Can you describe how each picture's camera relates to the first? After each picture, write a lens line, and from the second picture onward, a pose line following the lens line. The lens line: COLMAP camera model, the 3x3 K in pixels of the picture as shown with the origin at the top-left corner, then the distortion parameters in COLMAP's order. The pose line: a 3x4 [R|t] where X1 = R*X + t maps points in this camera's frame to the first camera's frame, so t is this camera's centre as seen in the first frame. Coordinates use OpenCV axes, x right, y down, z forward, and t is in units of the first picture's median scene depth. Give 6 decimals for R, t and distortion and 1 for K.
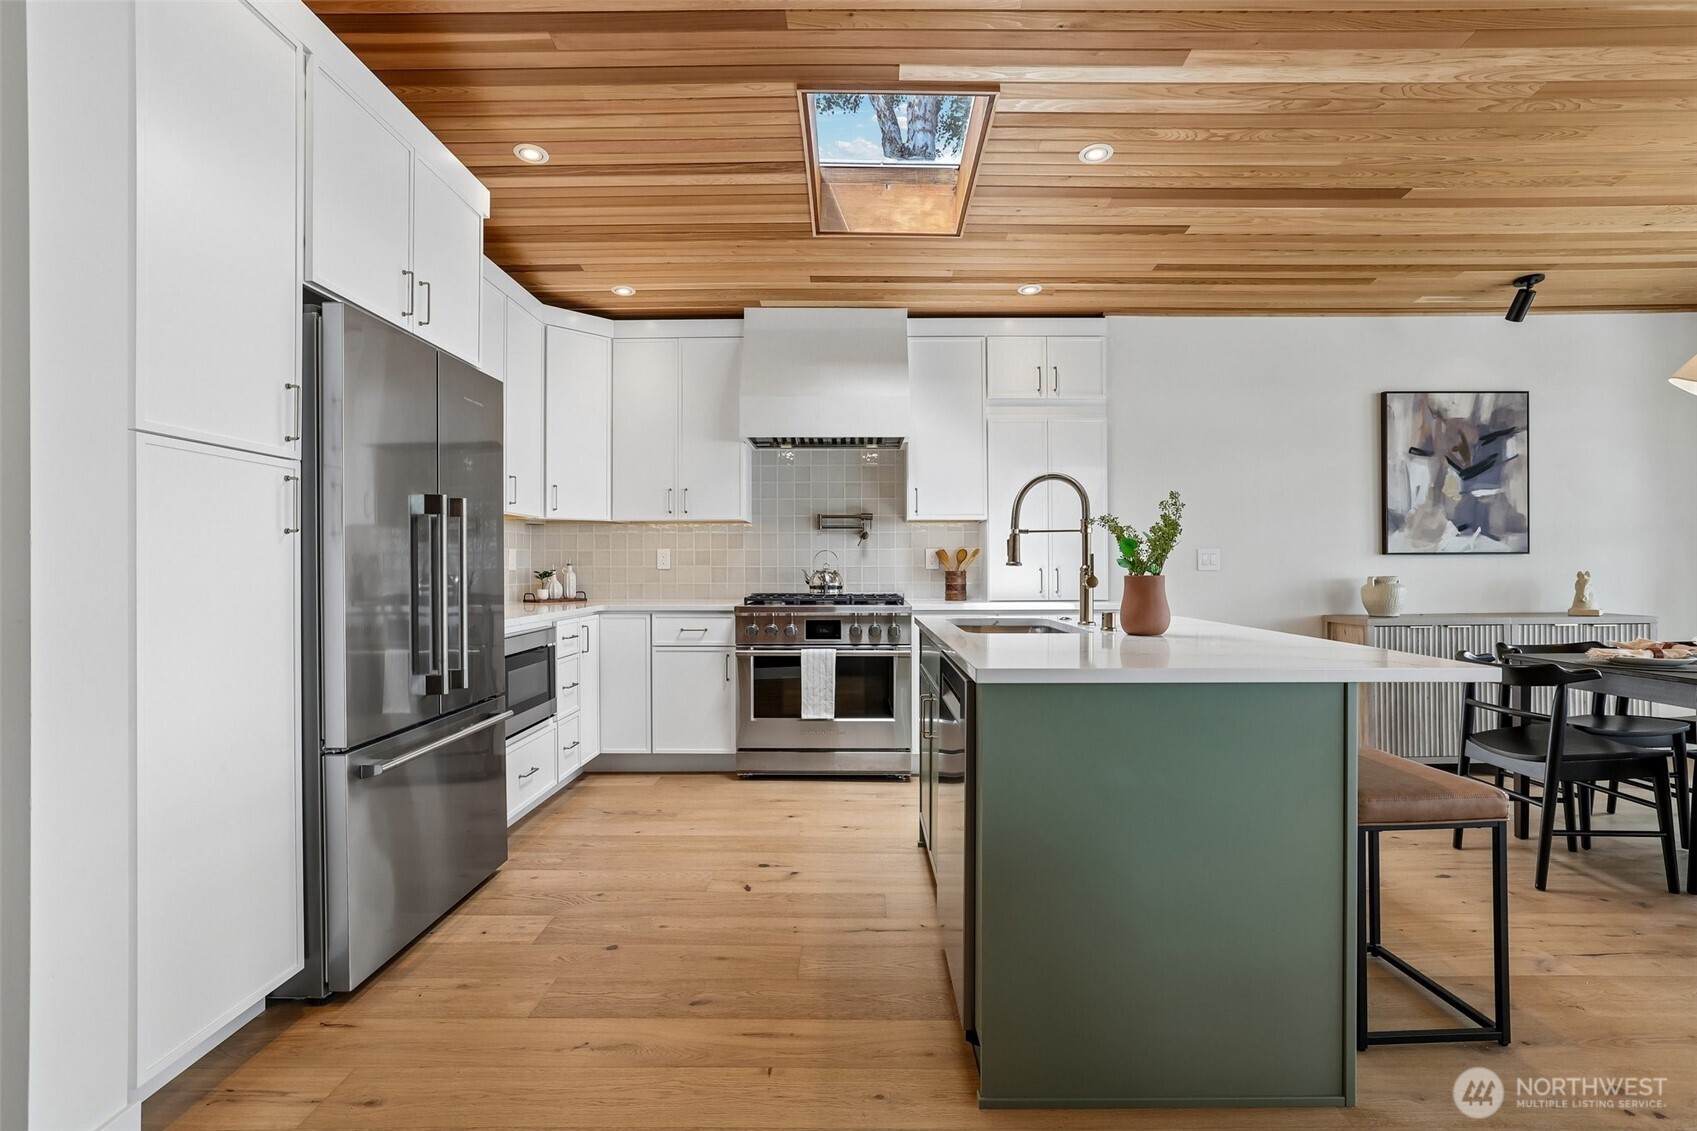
lens RADIAL K [[791.2, 0, 853.7], [0, 791.2, 563.6], [0, 0, 1]] dist [-0.043639, 0.021155]
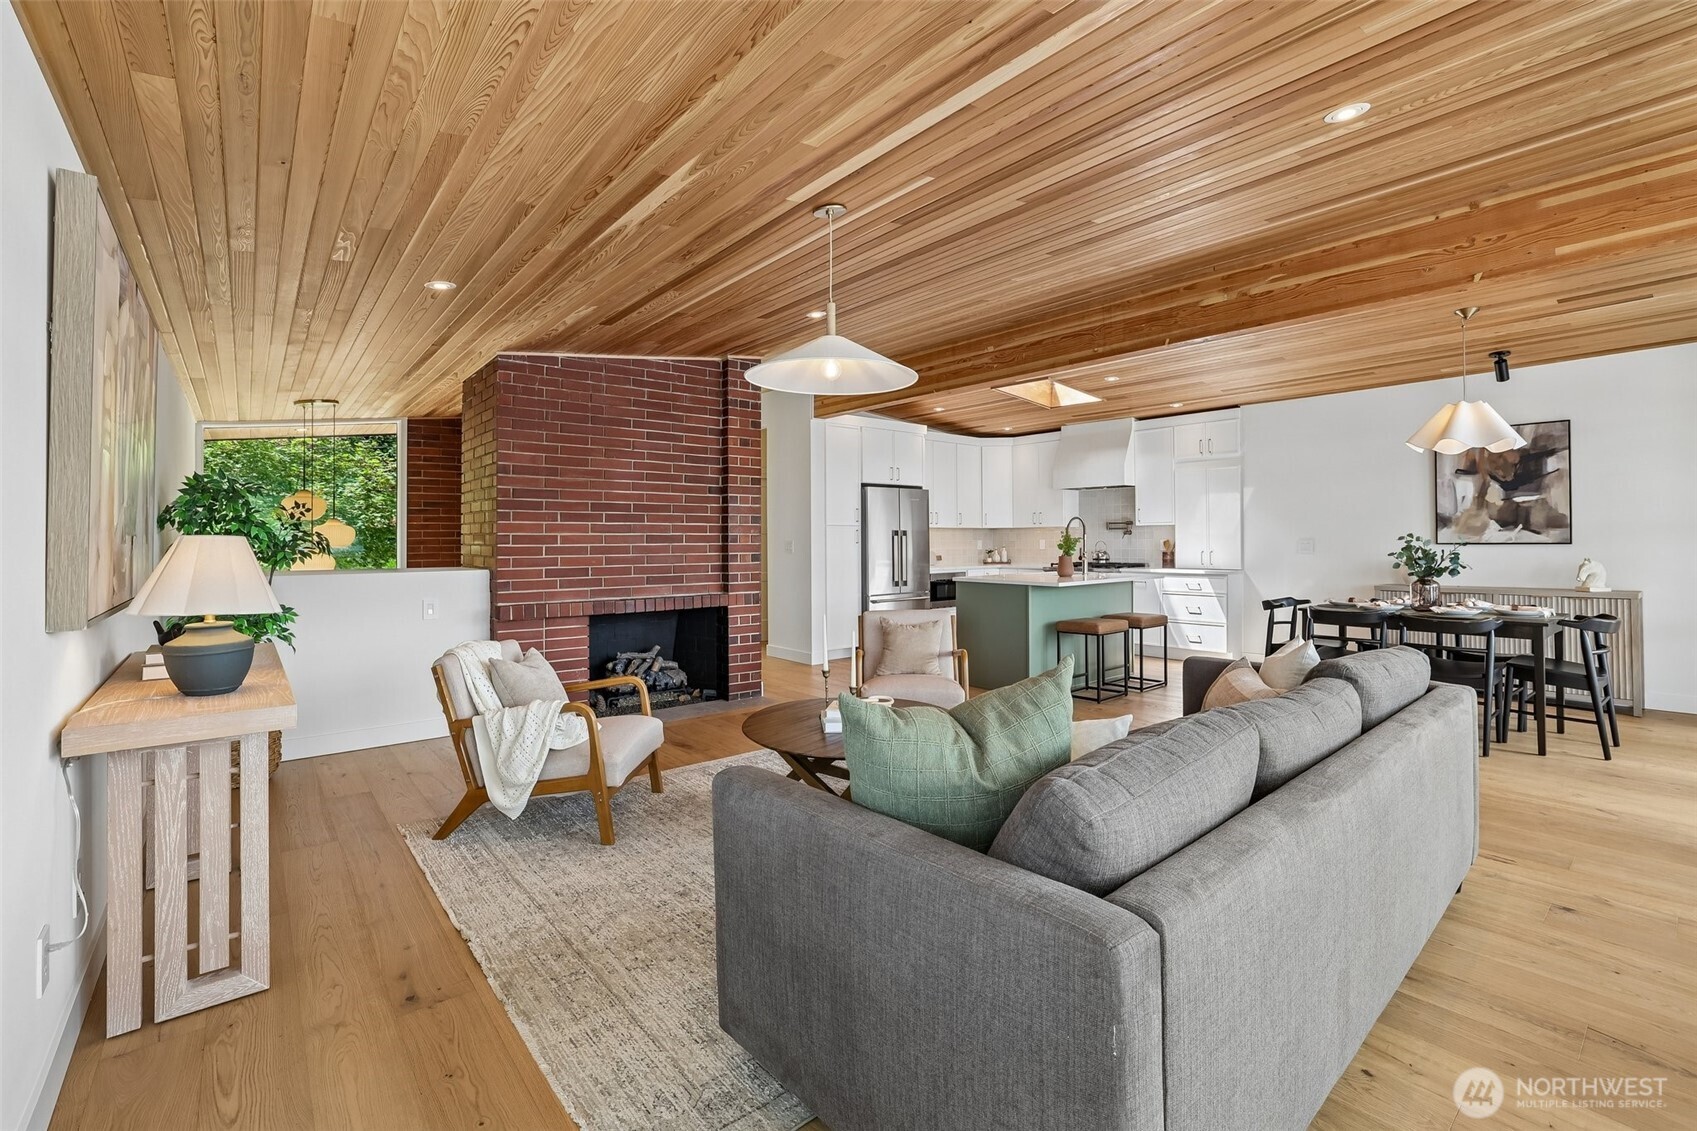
lens RADIAL K [[746.2, 0, 848.6], [0, 746.2, 532.9], [0, 0, 1]] dist [-0.059762, 0.024662]
pose [[0.639985, -0.007530, -0.768350, 1.036056], [0.004671, 0.999972, -0.005910, -0.030216], [0.768373, 0.000193, 0.640002, -0.722437]]
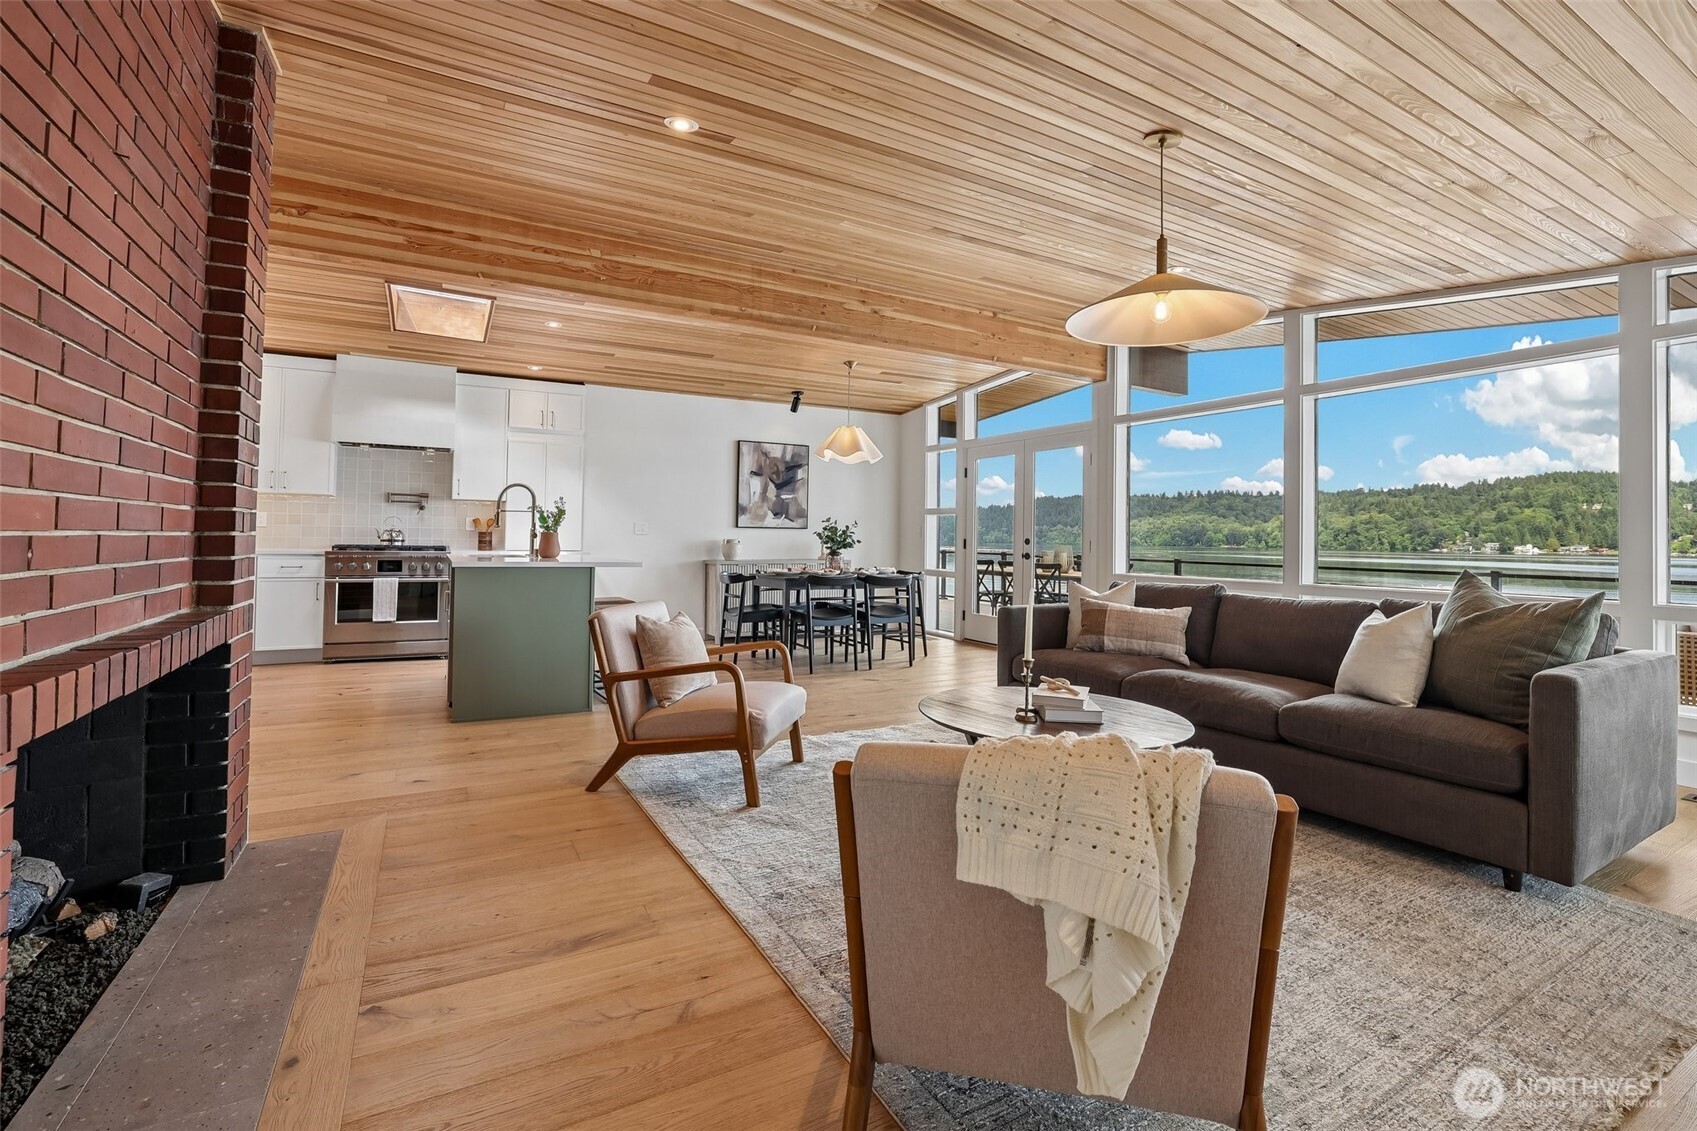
lens RADIAL K [[755.0, 0, 839.0], [0, 755.0, 520.5], [0, 0, 1]] dist [-0.031245, 0.000340]
pose [[0.874842, 0.027341, 0.483637, 0.021740], [-0.018819, 0.999570, -0.022465, 0.007502], [-0.484043, 0.010552, 0.874980, -0.710222]]
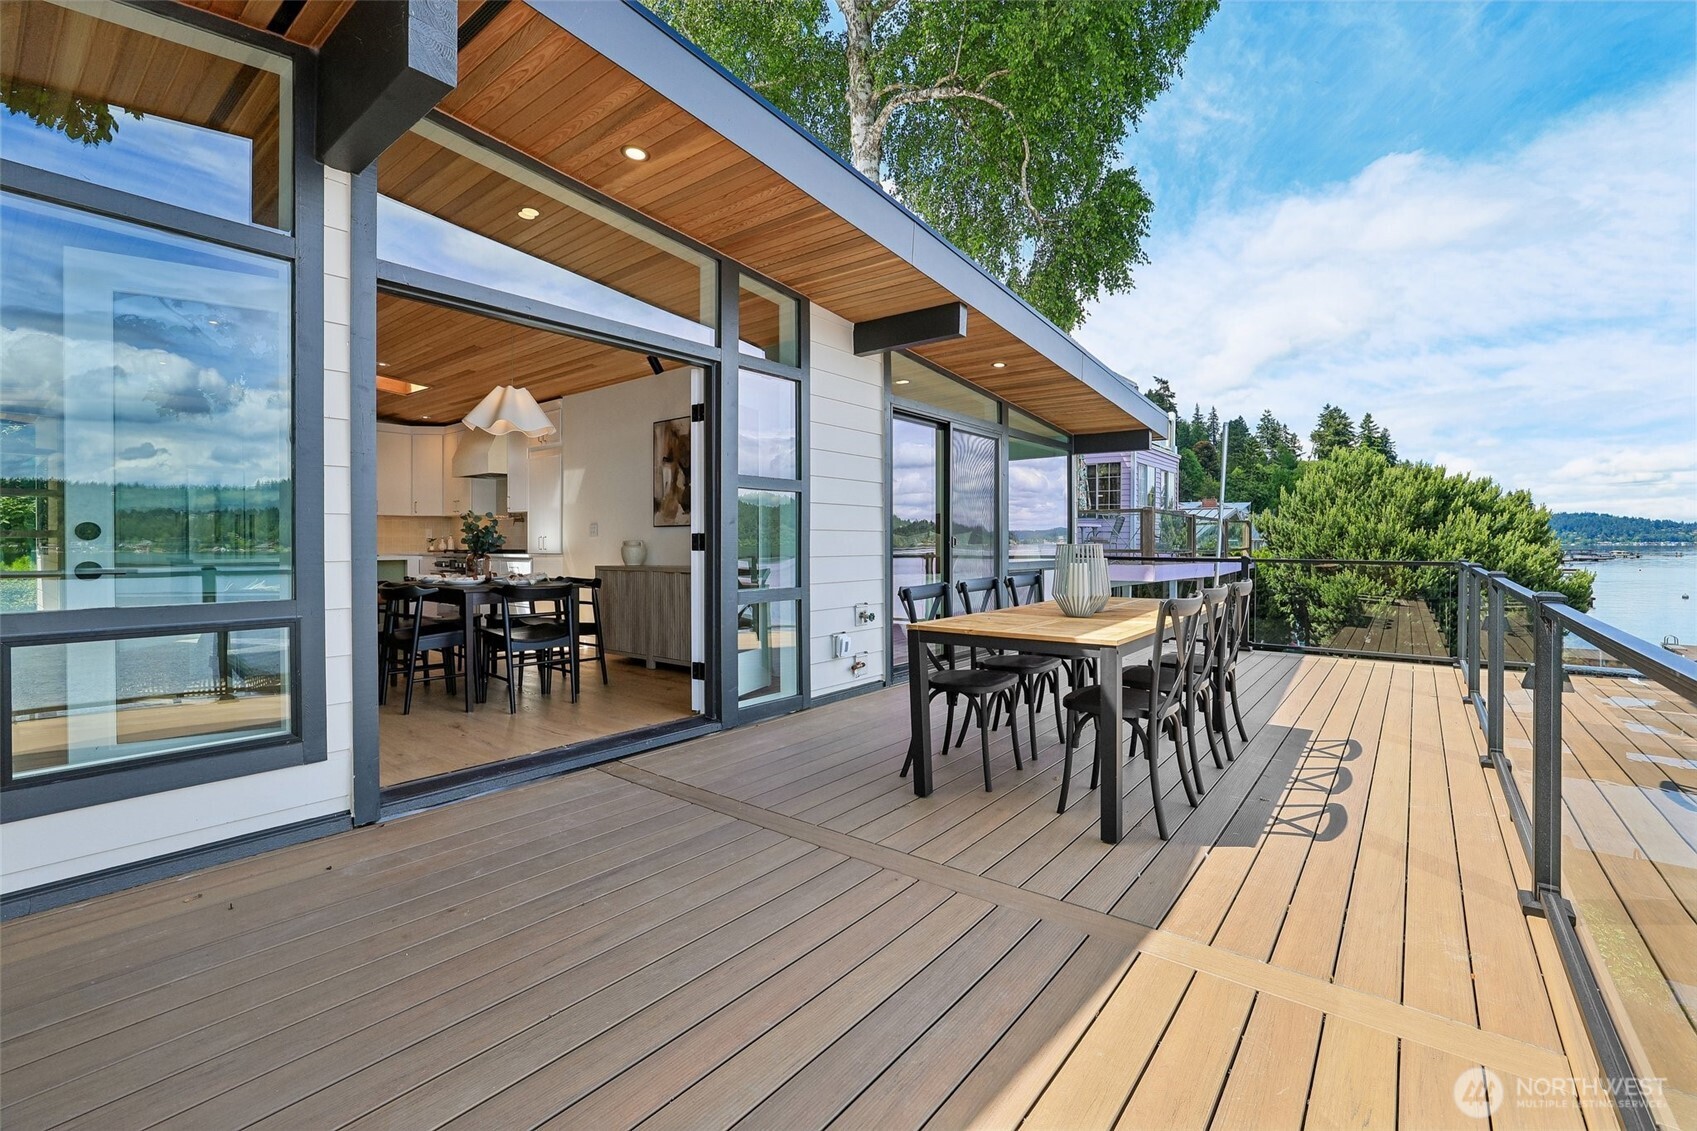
lens RADIAL K [[737.8, 0, 852.4], [0, 737.8, 547.0], [0, 0, 1]] dist [-0.046209, 0.017443]
pose [[0.787165, 0.006781, -0.616705, 1.937950], [-0.000768, 0.999950, 0.010015, 0.014255], [0.616742, -0.007409, 0.787131, 0.082264]]
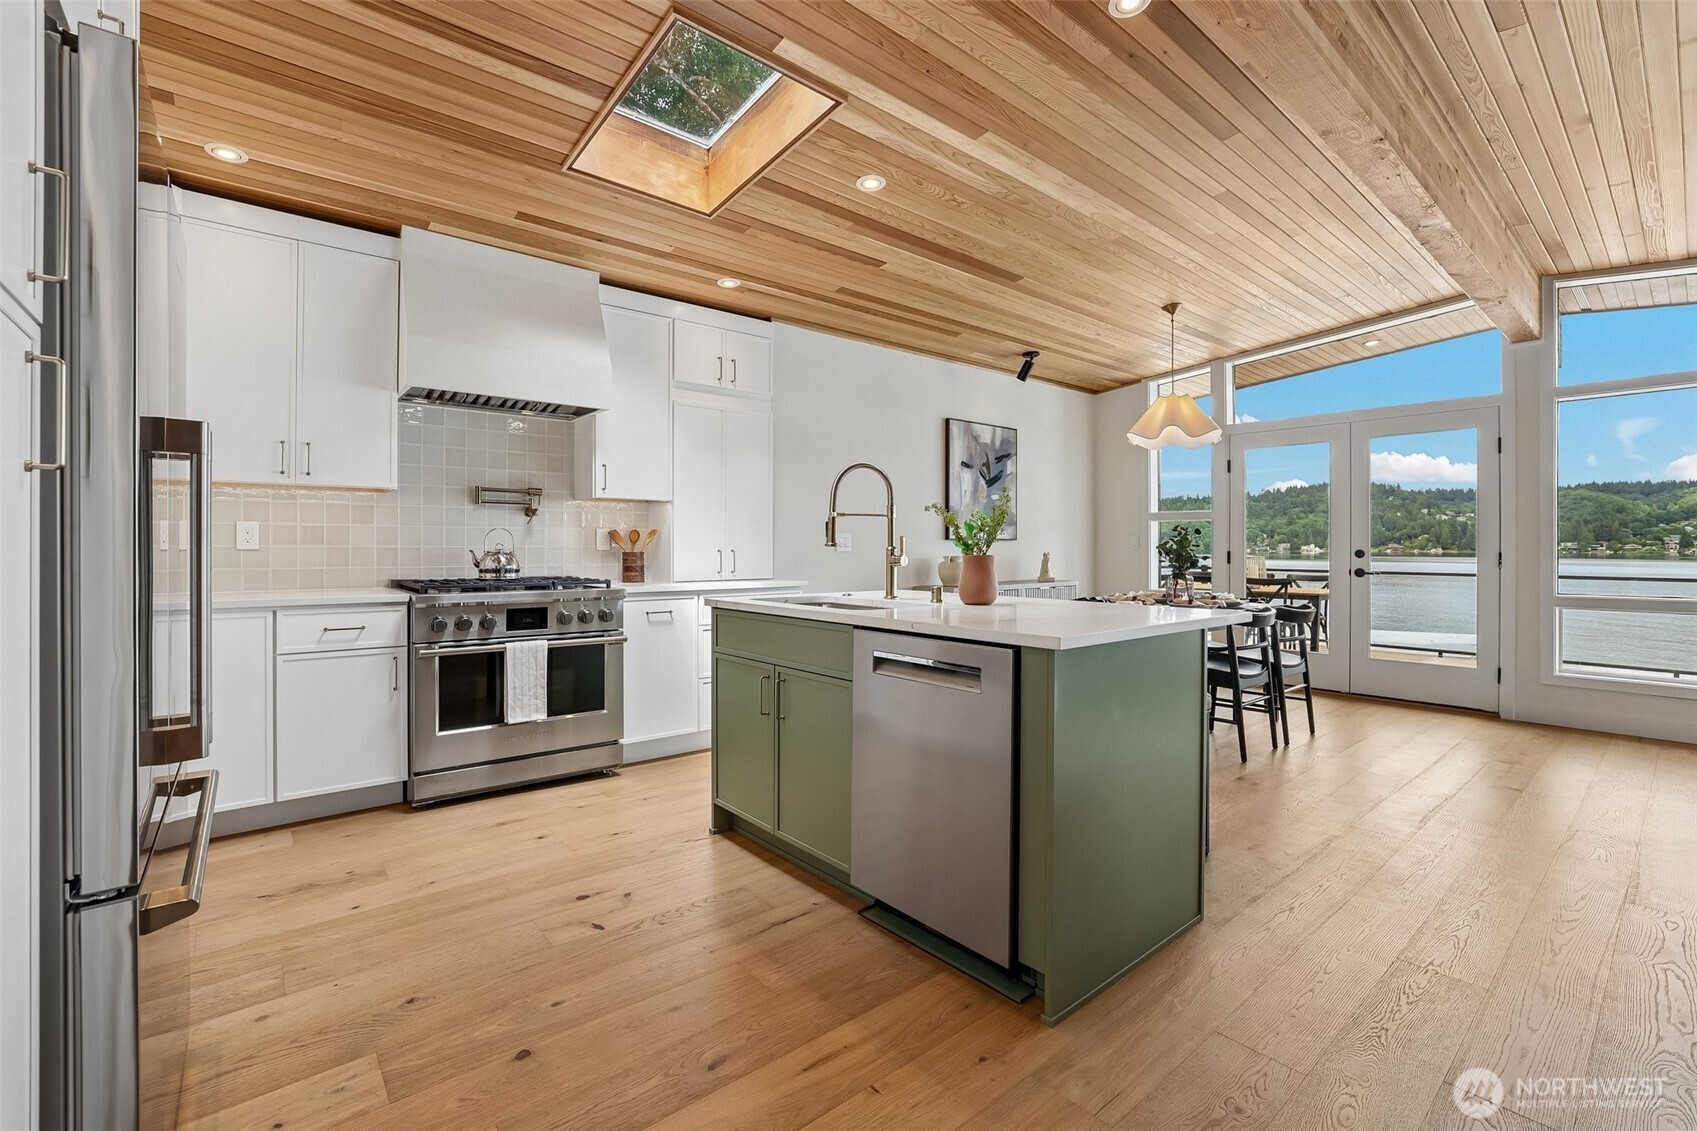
lens RADIAL K [[737.8, 0, 852.4], [0, 737.8, 547.0], [0, 0, 1]] dist [-0.046209, 0.017443]
pose [[0.763339, 0.003800, 0.645987, -0.266433], [-0.005204, 0.999986, 0.000267, 0.001732], [-0.645978, -0.003566, 0.763348, 0.140282]]
